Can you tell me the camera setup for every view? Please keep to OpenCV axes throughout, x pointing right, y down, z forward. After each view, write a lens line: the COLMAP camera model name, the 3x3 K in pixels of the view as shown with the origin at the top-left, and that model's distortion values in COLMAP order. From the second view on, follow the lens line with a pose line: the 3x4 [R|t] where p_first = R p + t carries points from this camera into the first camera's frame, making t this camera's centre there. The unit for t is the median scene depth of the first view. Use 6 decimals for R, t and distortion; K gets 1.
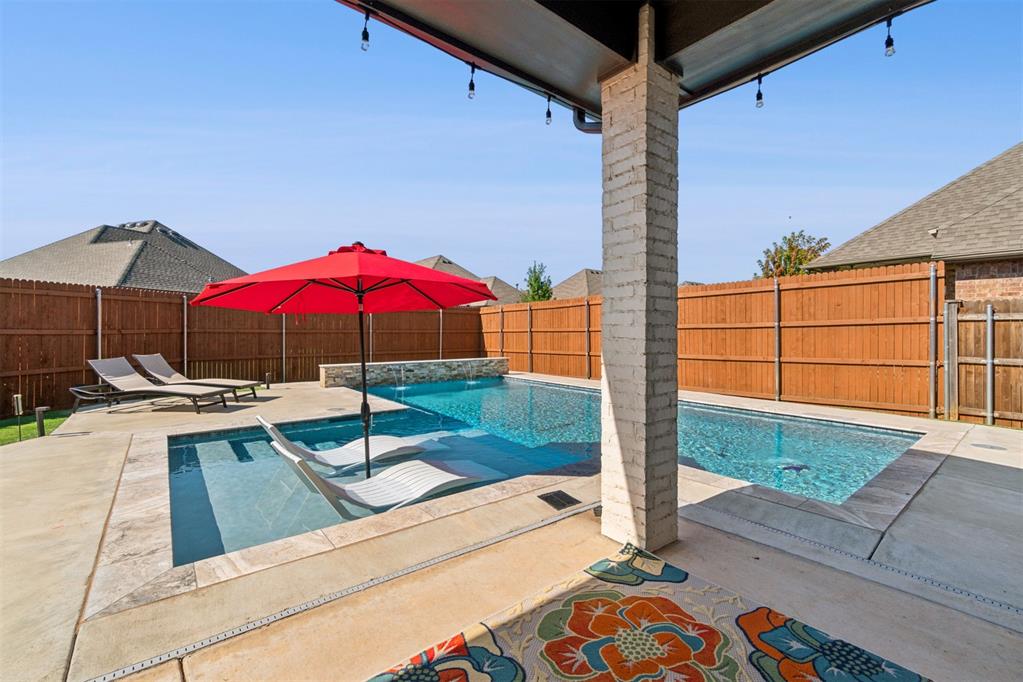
lens RADIAL K [[441.7, 0, 514.6], [0, 441.7, 332.3], [0, 0, 1]] dist [-0.002034, -0.000060]
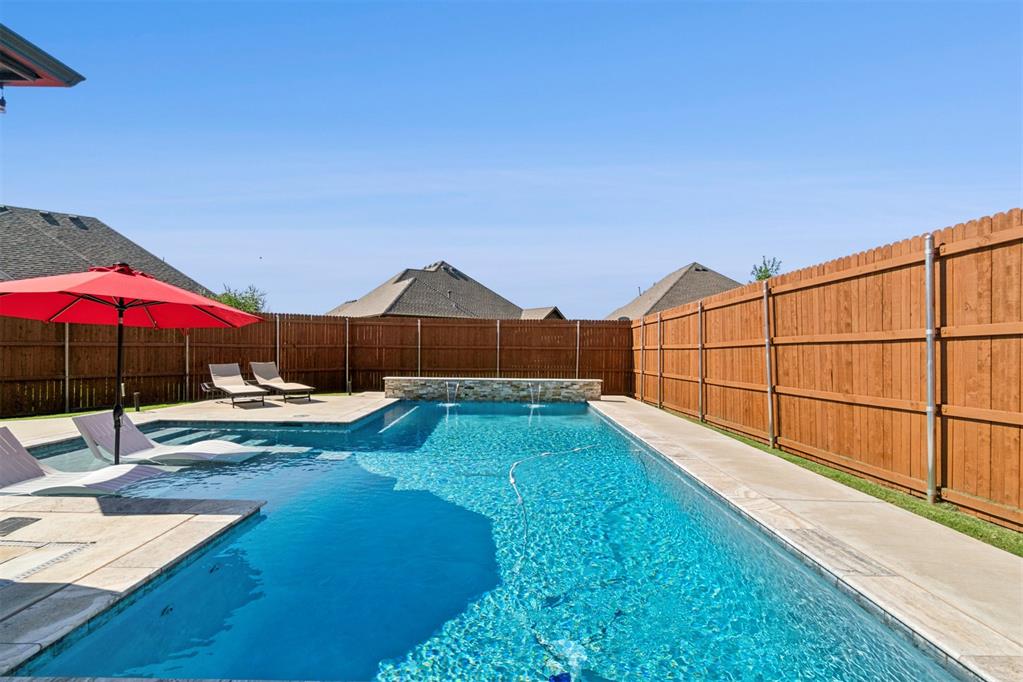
lens RADIAL K [[454.3, 0, 504.4], [0, 454.3, 347.8], [0, 0, 1]] dist [0.002217, 0.000088]
pose [[0.772503, 0.005267, -0.634989, 0.420415], [-0.010369, 0.999937, -0.004321, 0.003483], [0.634926, 0.009922, 0.772509, 0.267574]]
